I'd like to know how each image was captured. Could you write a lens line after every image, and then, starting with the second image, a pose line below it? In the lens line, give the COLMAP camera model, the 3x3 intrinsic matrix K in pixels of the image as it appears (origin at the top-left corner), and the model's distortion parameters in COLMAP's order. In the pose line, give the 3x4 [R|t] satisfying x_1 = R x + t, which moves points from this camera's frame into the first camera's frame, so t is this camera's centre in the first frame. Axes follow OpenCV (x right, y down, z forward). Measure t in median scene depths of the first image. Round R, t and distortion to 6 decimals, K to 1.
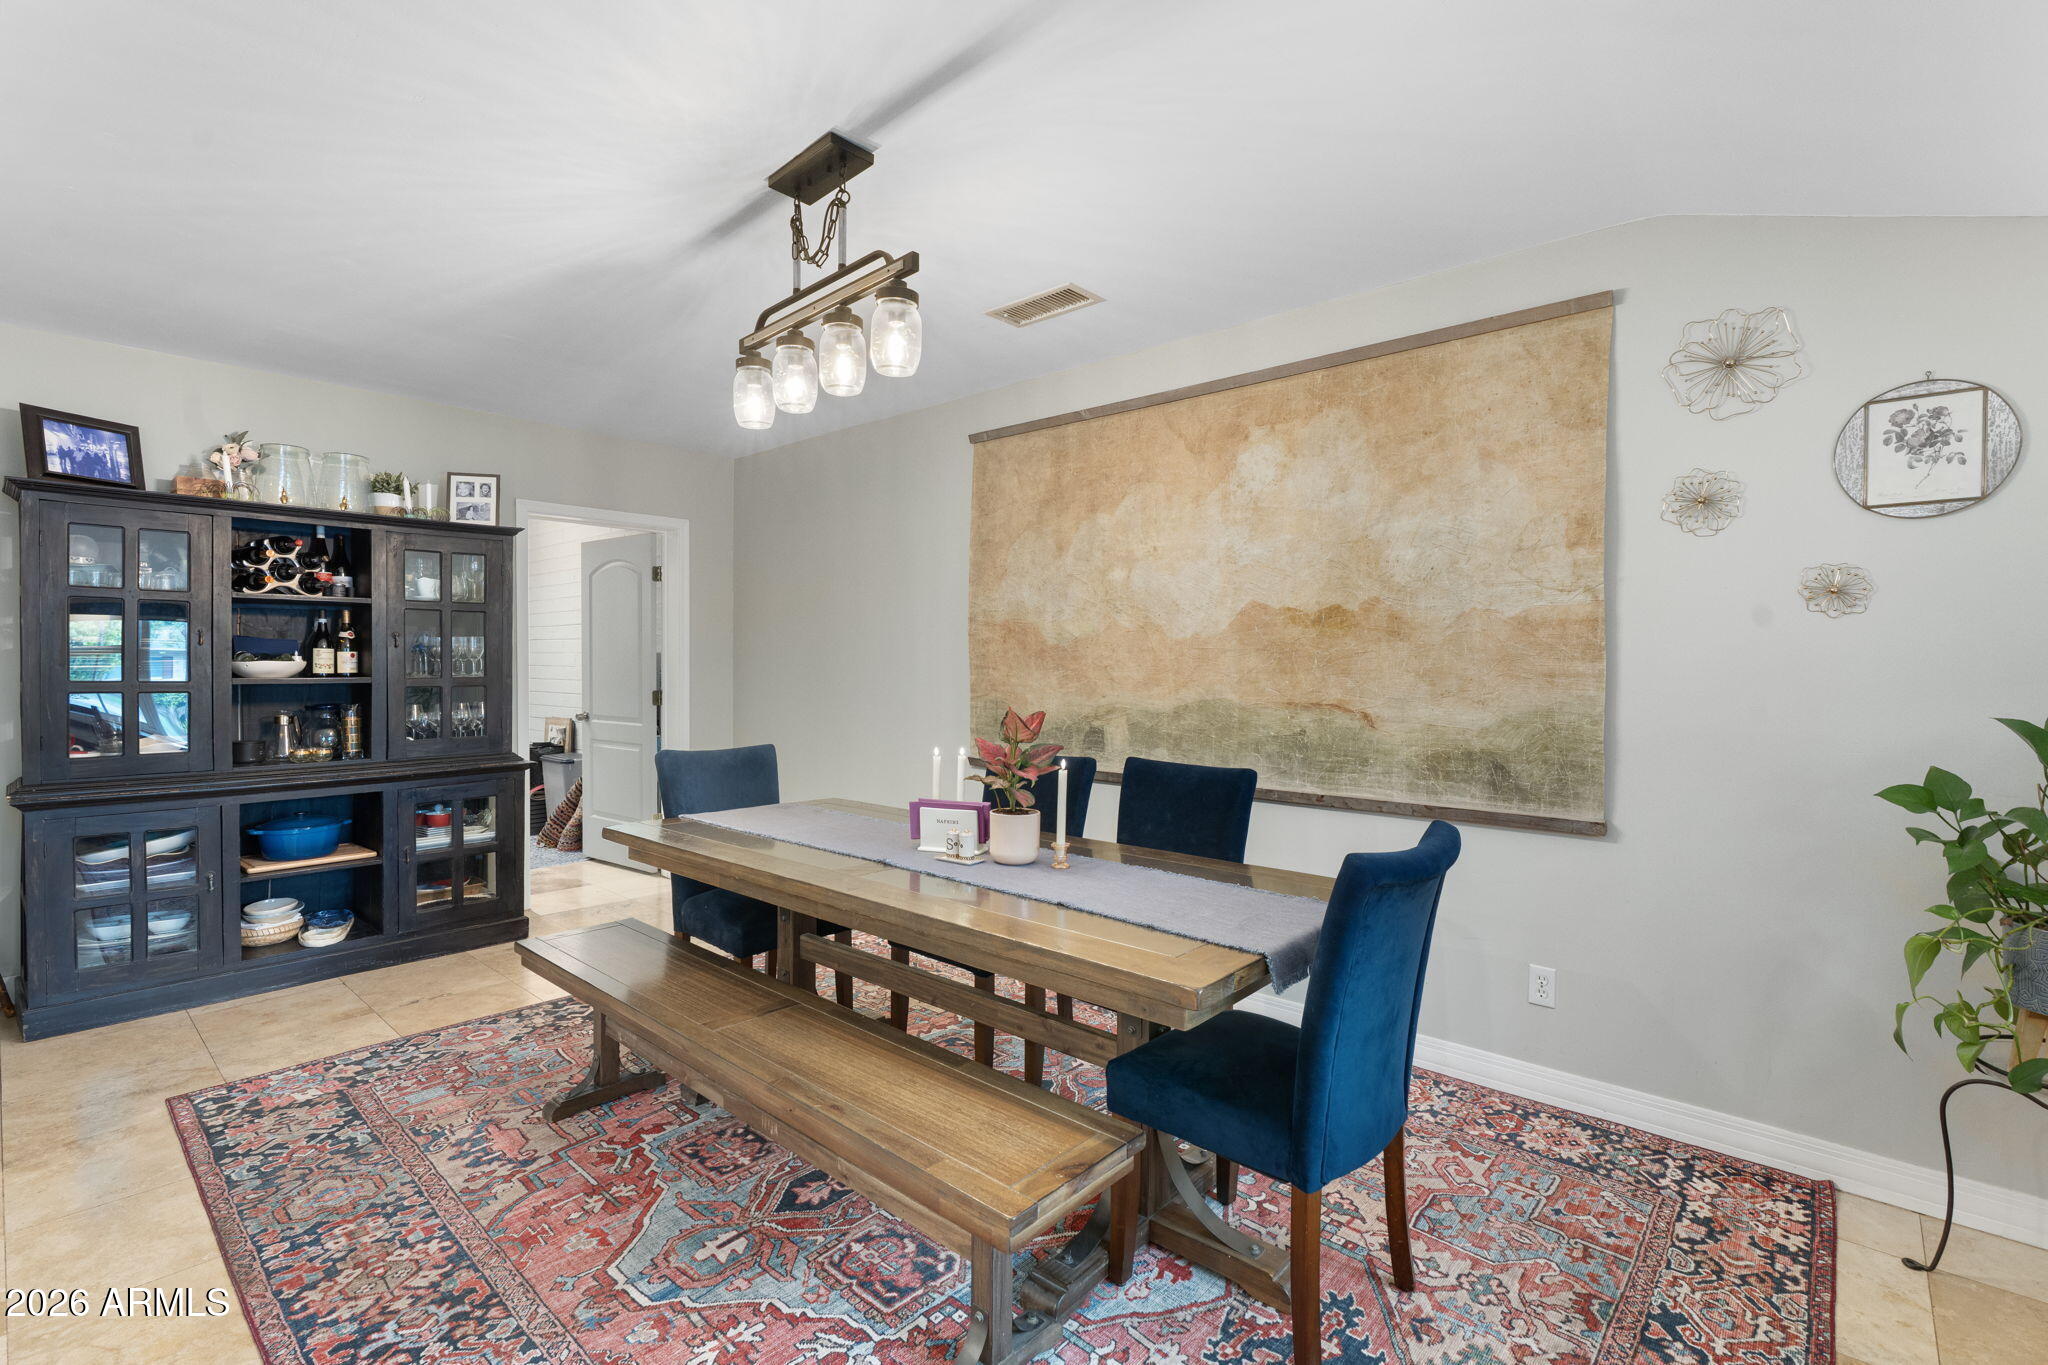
lens RADIAL K [[920.7, 0, 1022.8], [0, 920.7, 674.1], [0, 0, 1]] dist [-0.010598, 0.003984]
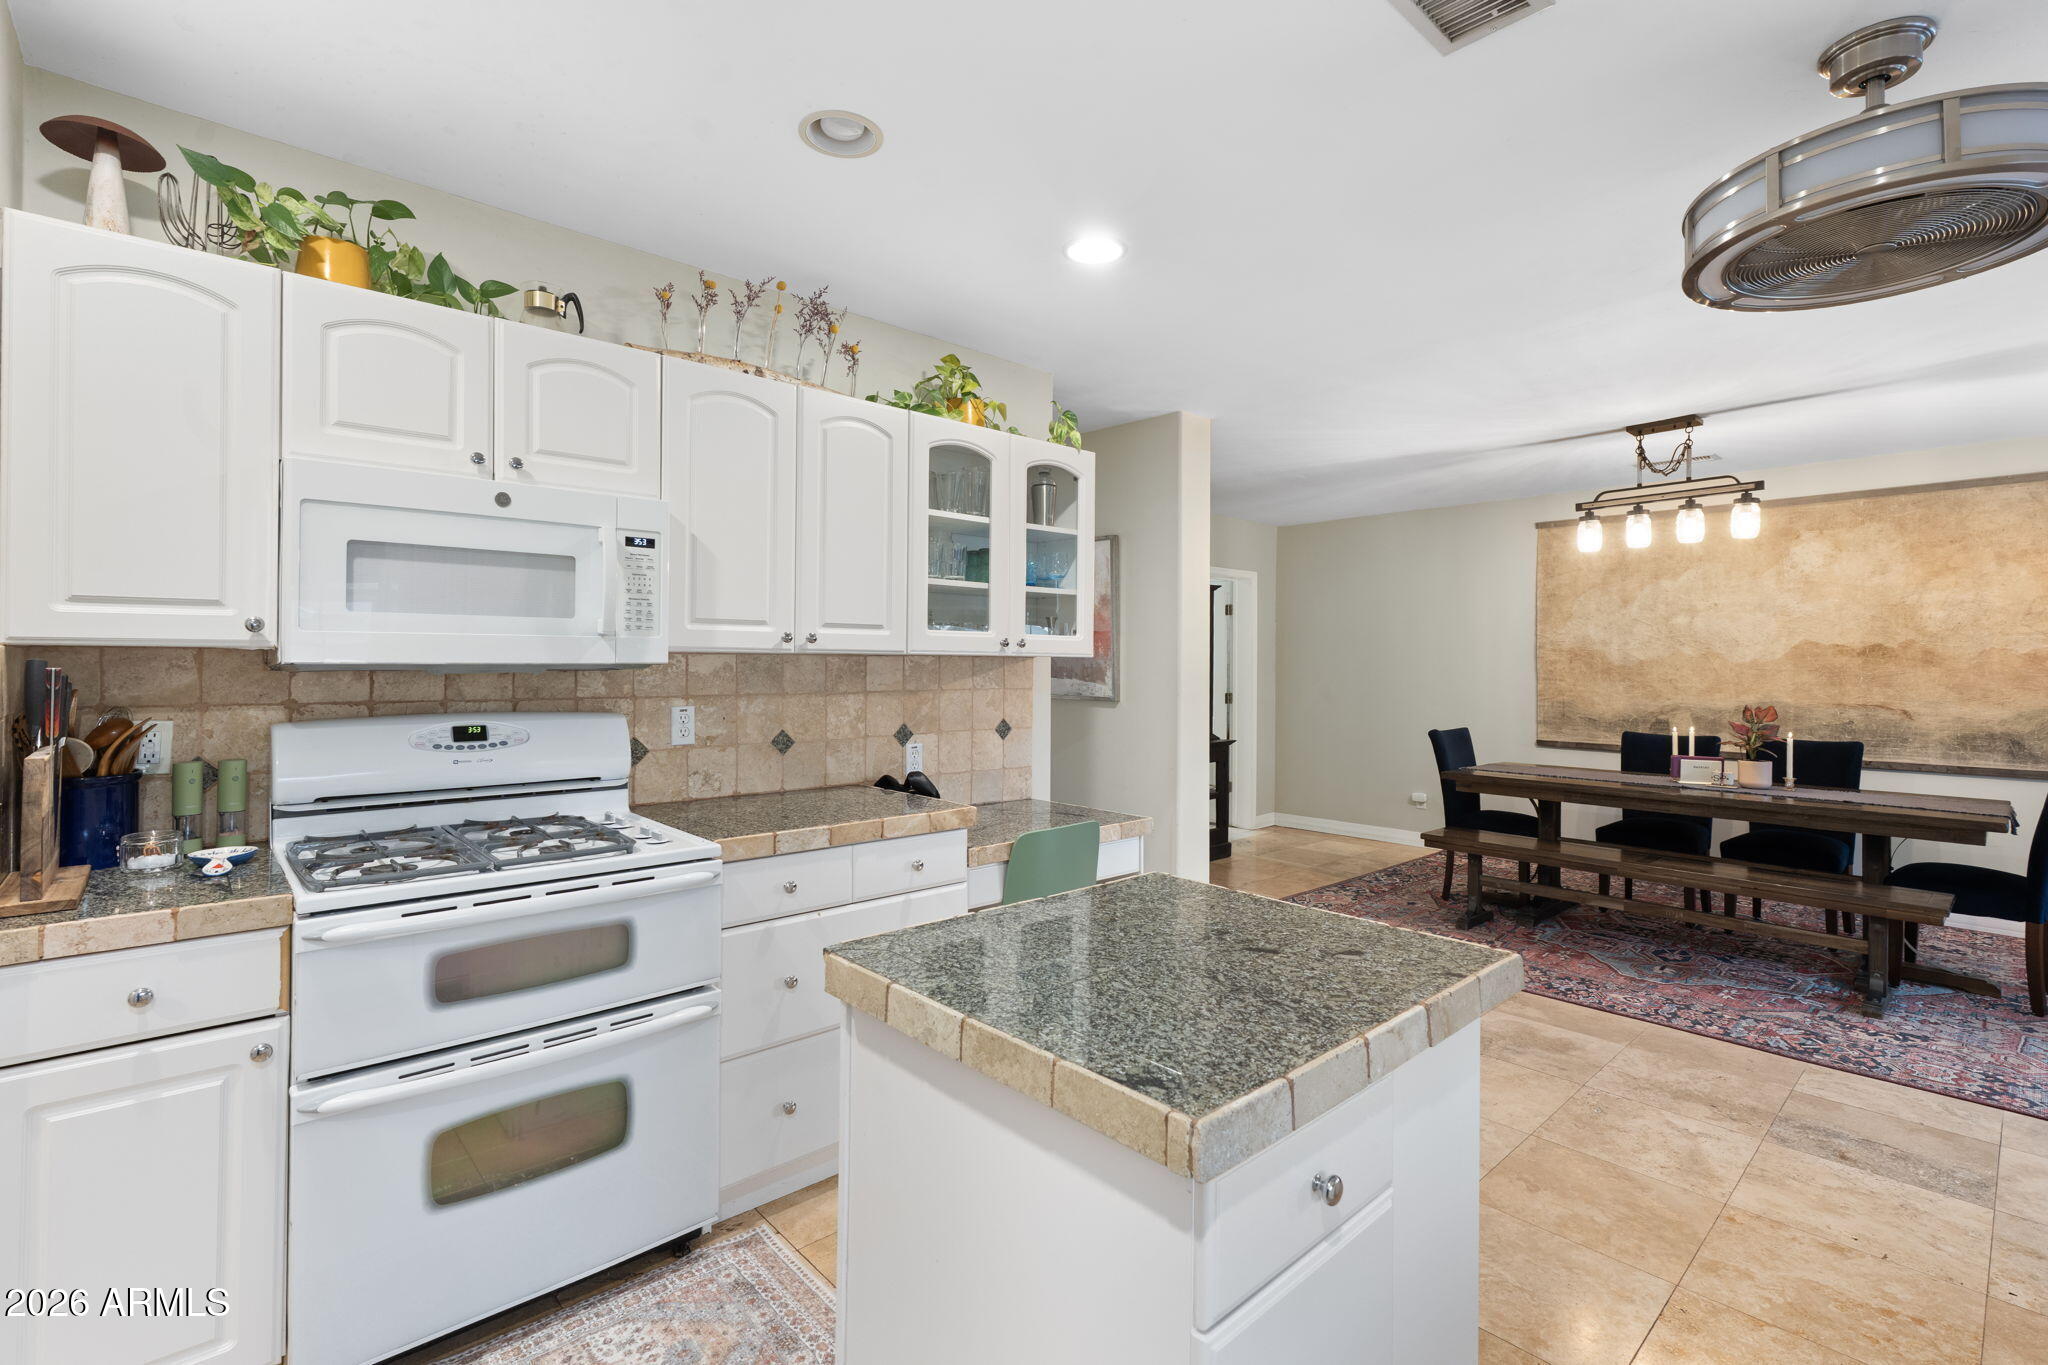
lens RADIAL K [[930.4, 0, 1044.2], [0, 930.4, 652.5], [0, 0, 1]] dist [-0.001037, 0.004145]
pose [[0.995898, 0.002655, -0.090445, -1.017962], [-0.005158, 0.999610, -0.027448, -0.007269], [0.090336, 0.027802, 0.995523, -0.802514]]
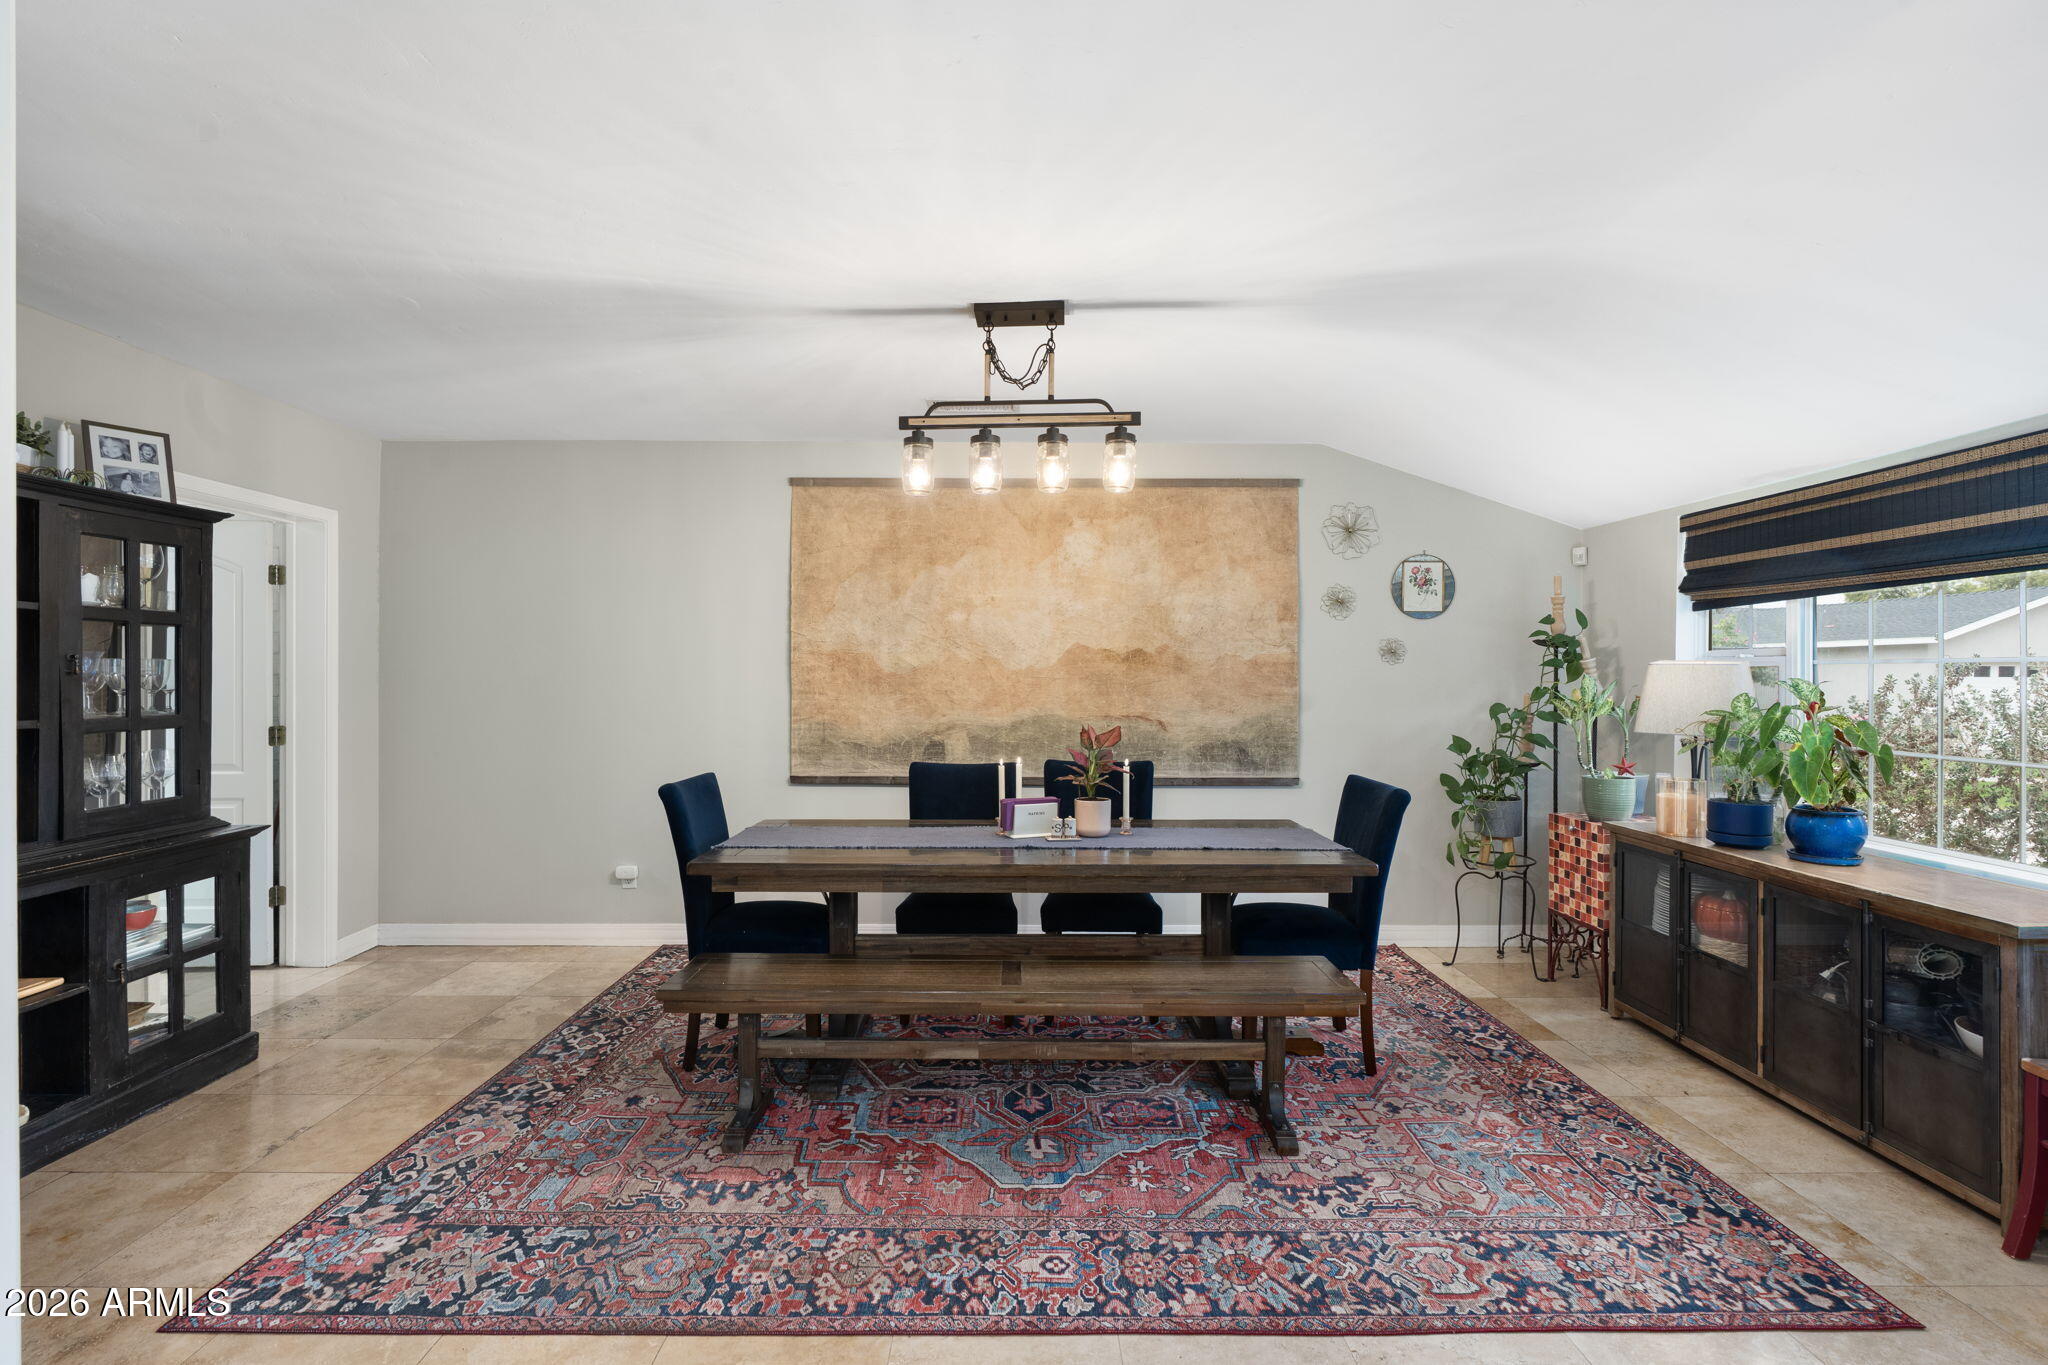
lens RADIAL K [[913.1, 0, 1015.2], [0, 913.1, 681.5], [0, 0, 1]] dist [-0.008357, 0.001221]
pose [[0.746766, -0.005412, 0.665065, -0.819399], [0.010129, 0.999943, -0.003236, -0.020452], [-0.665010, 0.009153, 0.746778, 0.037833]]
